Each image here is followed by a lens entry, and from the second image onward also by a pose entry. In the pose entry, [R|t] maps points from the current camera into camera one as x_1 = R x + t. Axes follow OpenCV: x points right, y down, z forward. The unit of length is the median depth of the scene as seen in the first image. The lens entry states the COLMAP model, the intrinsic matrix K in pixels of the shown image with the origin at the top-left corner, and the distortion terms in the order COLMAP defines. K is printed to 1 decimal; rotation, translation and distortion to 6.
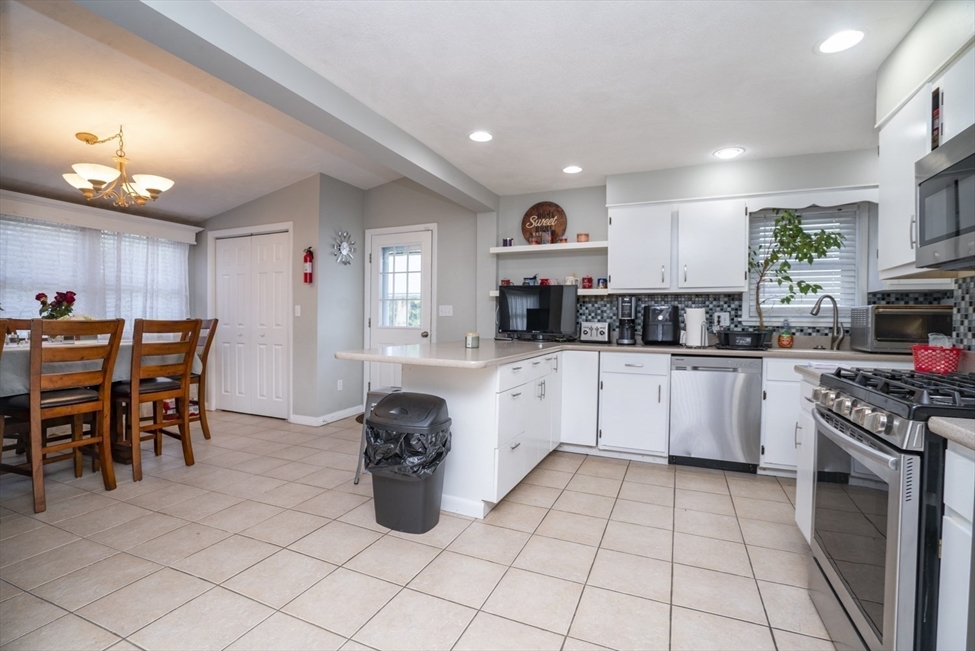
lens RADIAL K [[449.5, 0, 486.5], [0, 449.5, 326.7], [0, 0, 1]] dist [-0.060090, 0.023032]
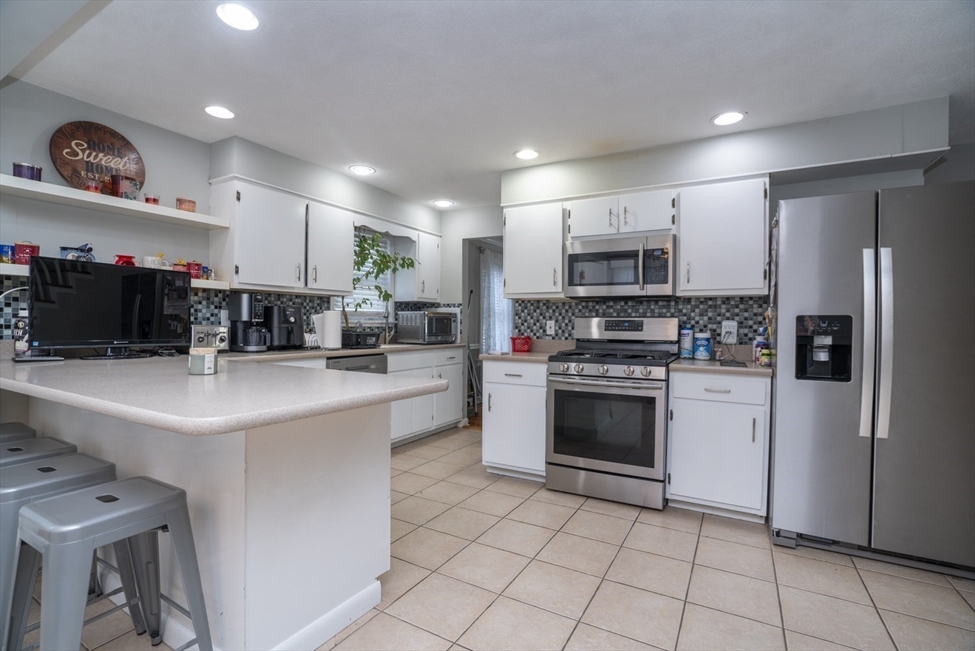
lens RADIAL K [[449.5, 0, 486.5], [0, 449.5, 326.7], [0, 0, 1]] dist [-0.060090, 0.023032]
pose [[0.110606, -0.015965, 0.993736, -0.442811], [0.009196, 0.999845, 0.015040, -0.014699], [-0.993822, 0.007475, 0.110736, 0.479244]]
